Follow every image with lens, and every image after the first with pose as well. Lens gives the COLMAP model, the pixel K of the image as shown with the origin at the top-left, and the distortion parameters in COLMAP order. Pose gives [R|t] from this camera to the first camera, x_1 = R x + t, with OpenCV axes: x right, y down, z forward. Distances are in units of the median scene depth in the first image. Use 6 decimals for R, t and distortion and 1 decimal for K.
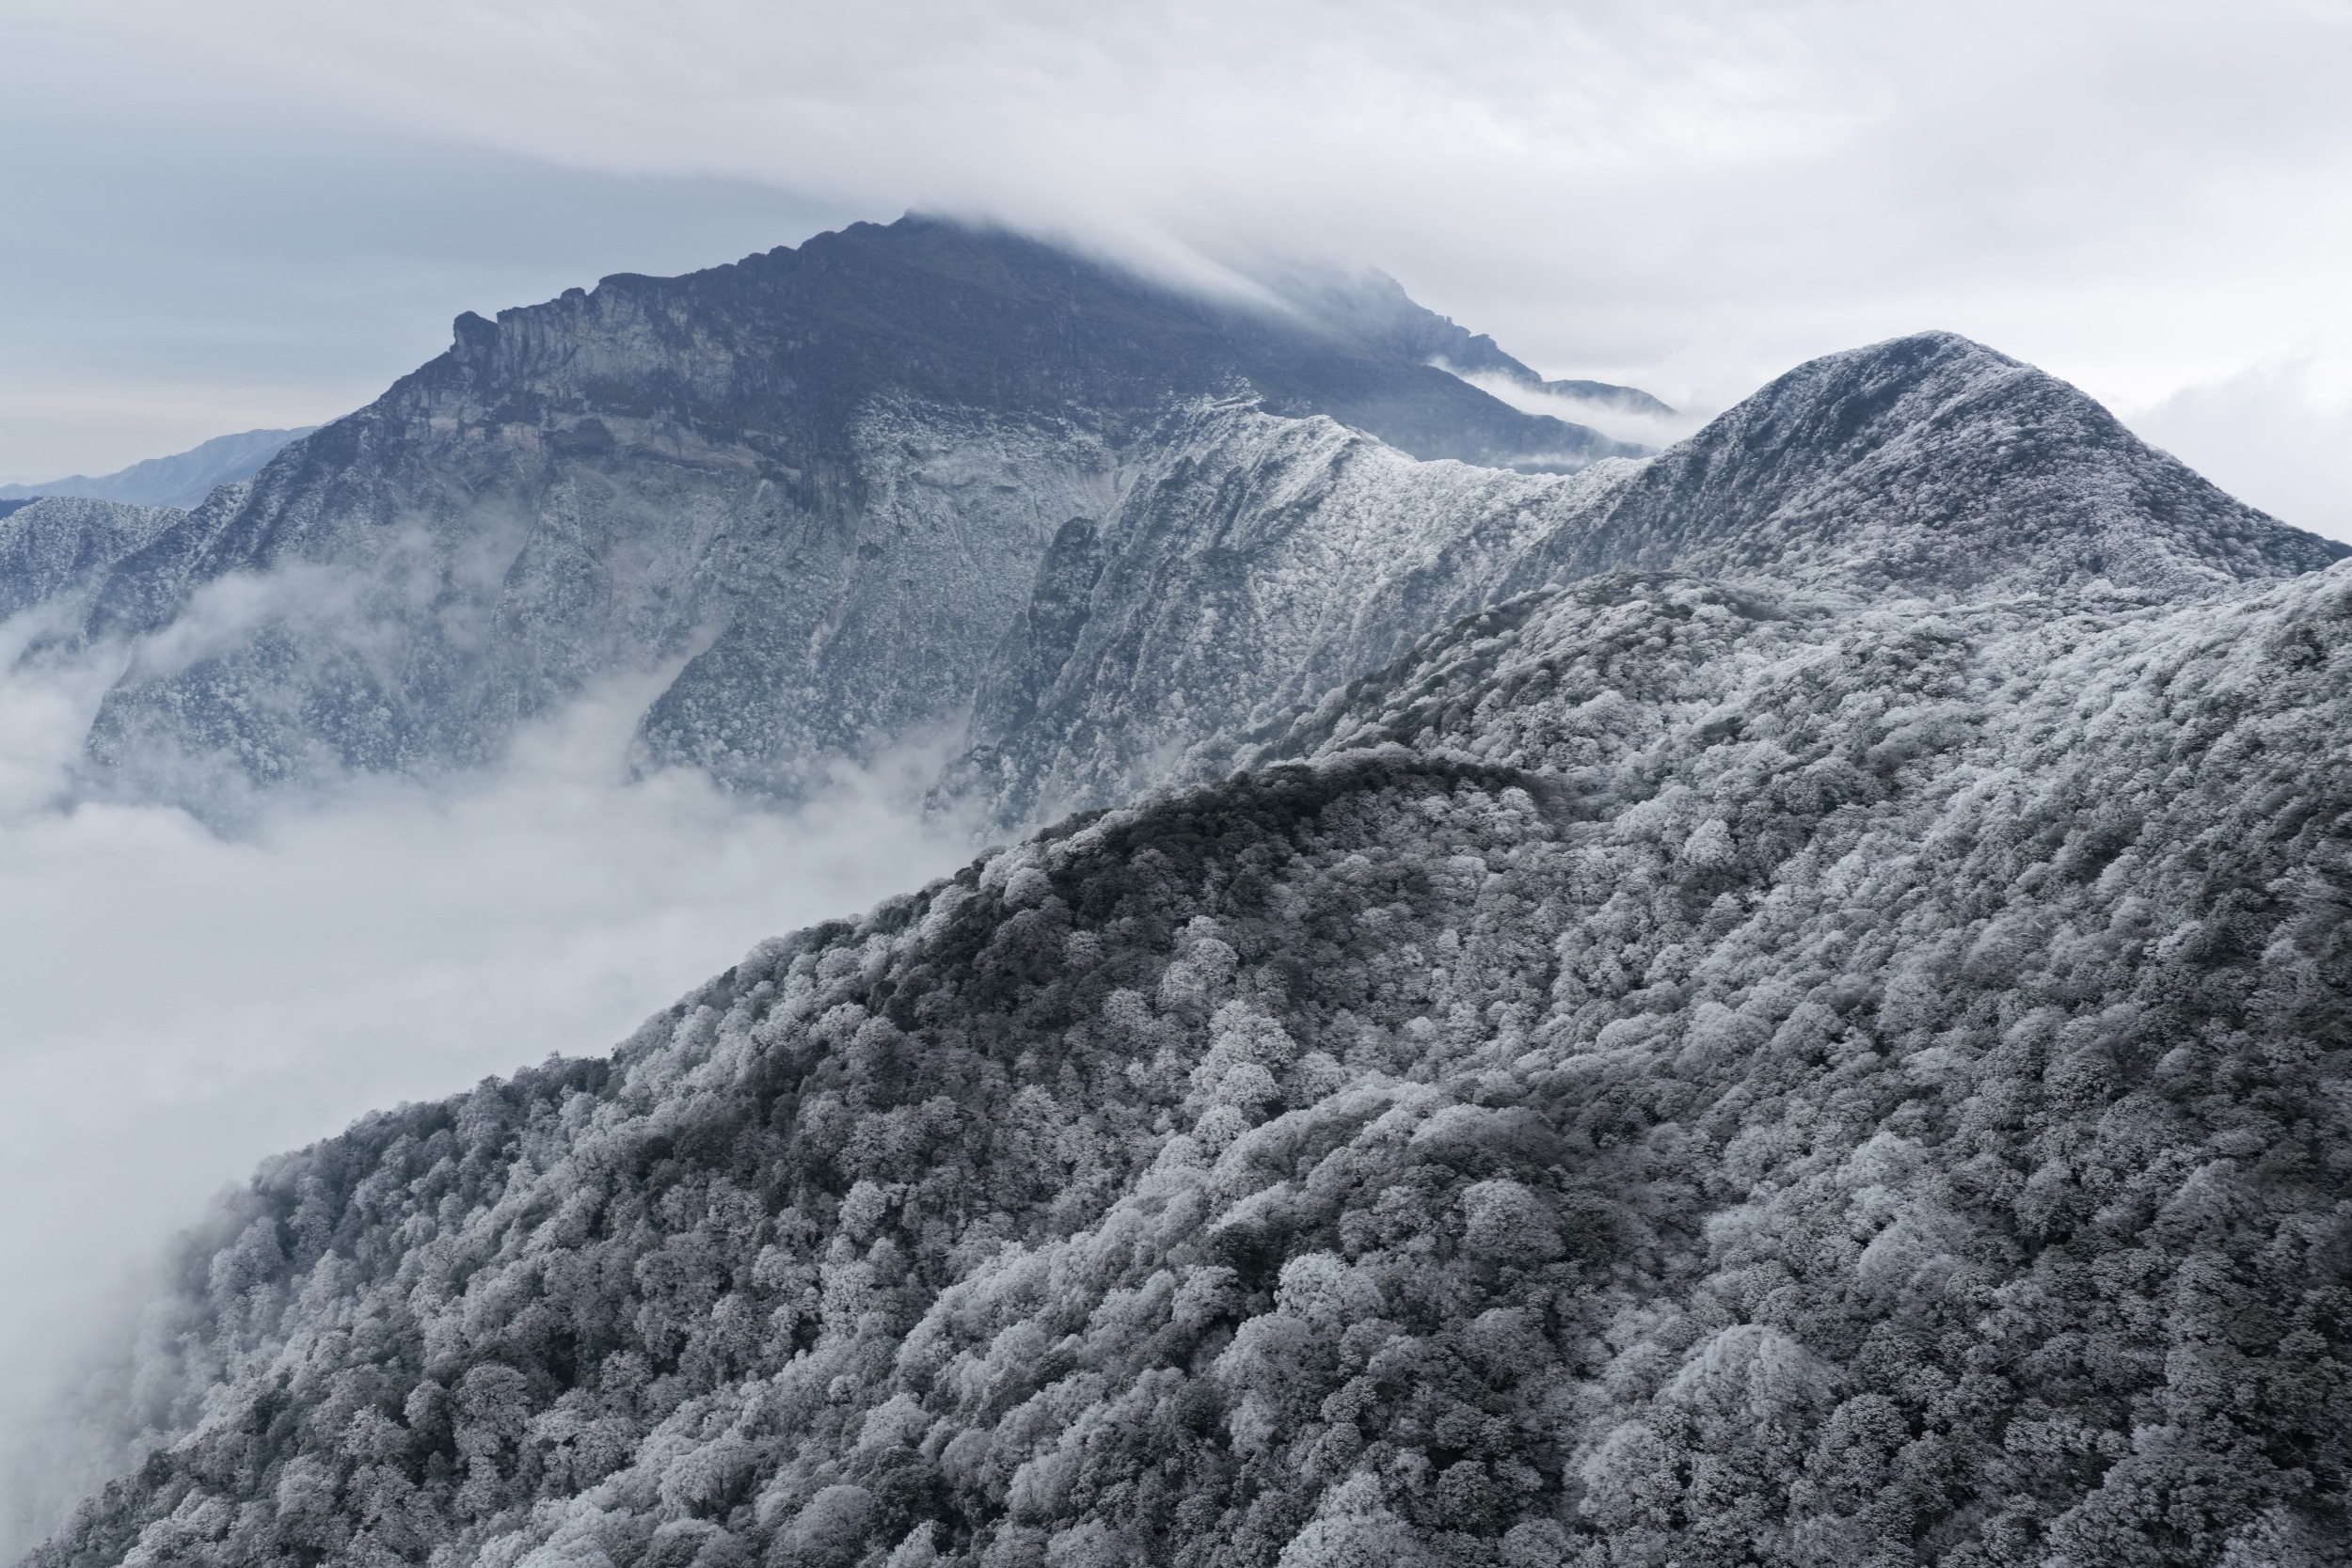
lens RADIAL K [[1933.1, 0, 1179.1], [0, 1933.1, 783.2], [0, 0, 1]] dist [-0.011522, 0.041947]
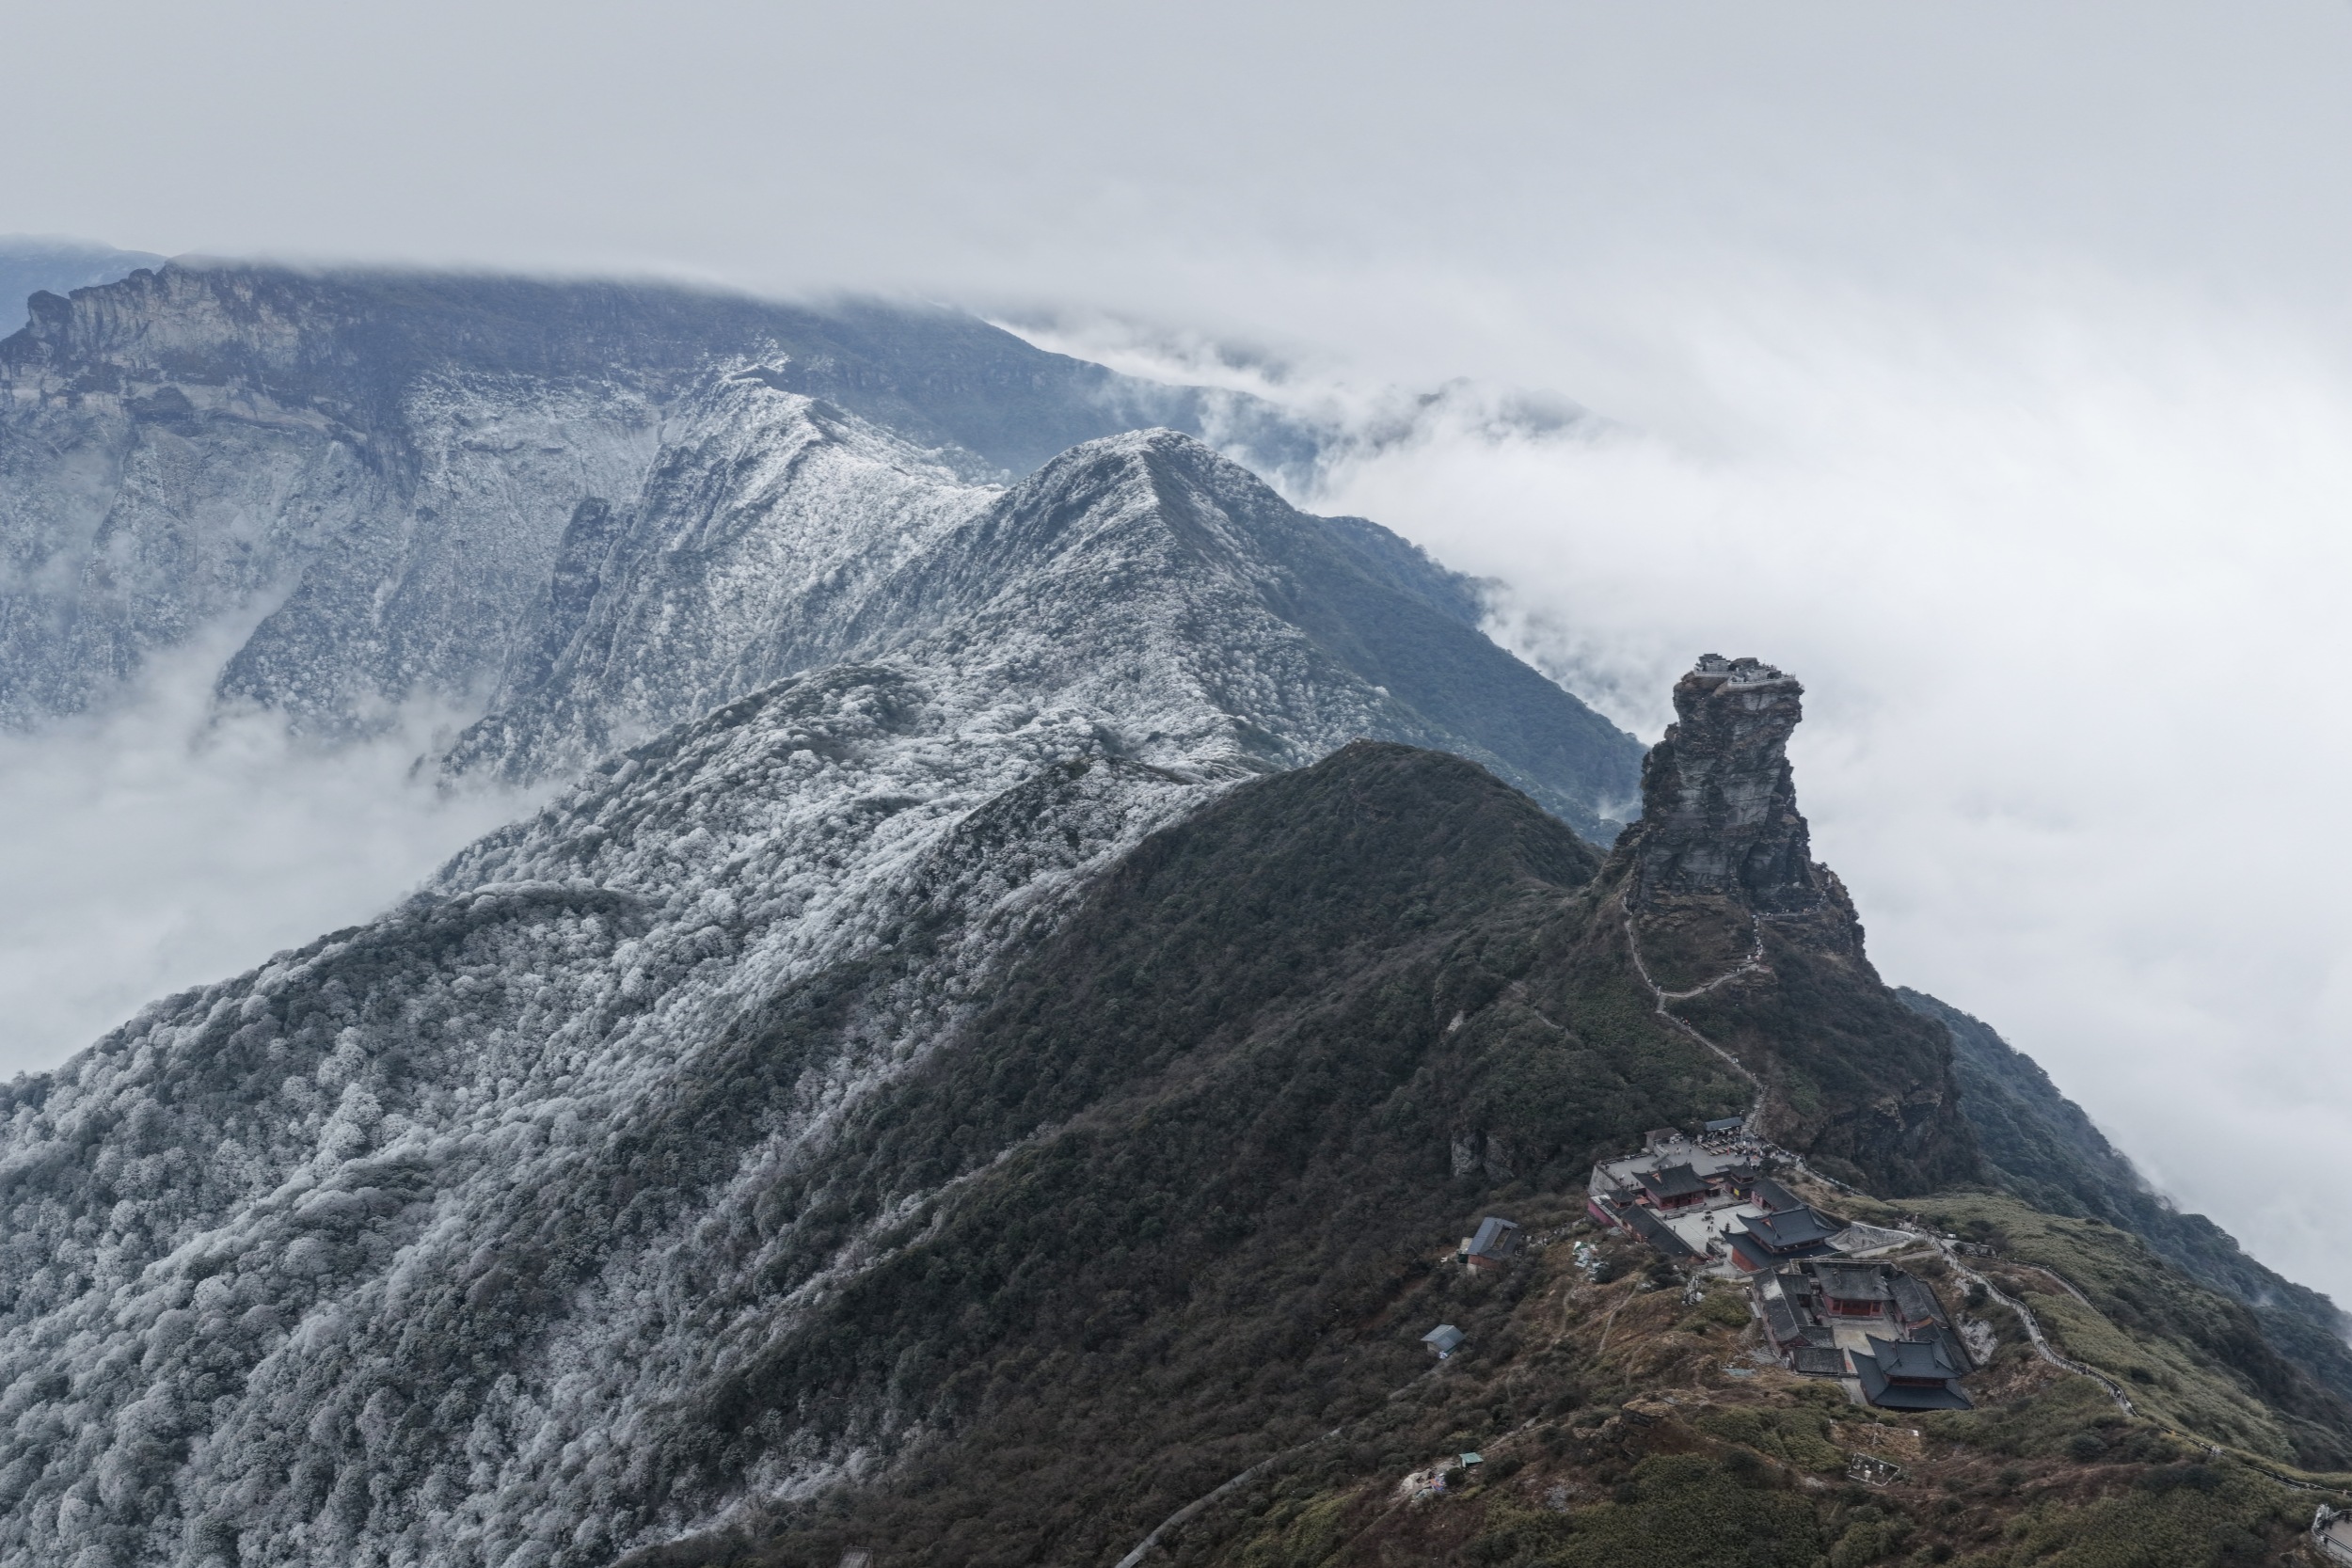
lens RADIAL K [[1933.1, 0, 1172.8], [0, 1933.1, 784.3], [0, 0, 1]] dist [-0.011522, 0.041947]
pose [[0.993504, -0.027960, 0.110313, 0.210802], [0.014418, 0.992462, 0.121702, -0.131037], [-0.112884, -0.119321, 0.986418, -0.288962]]
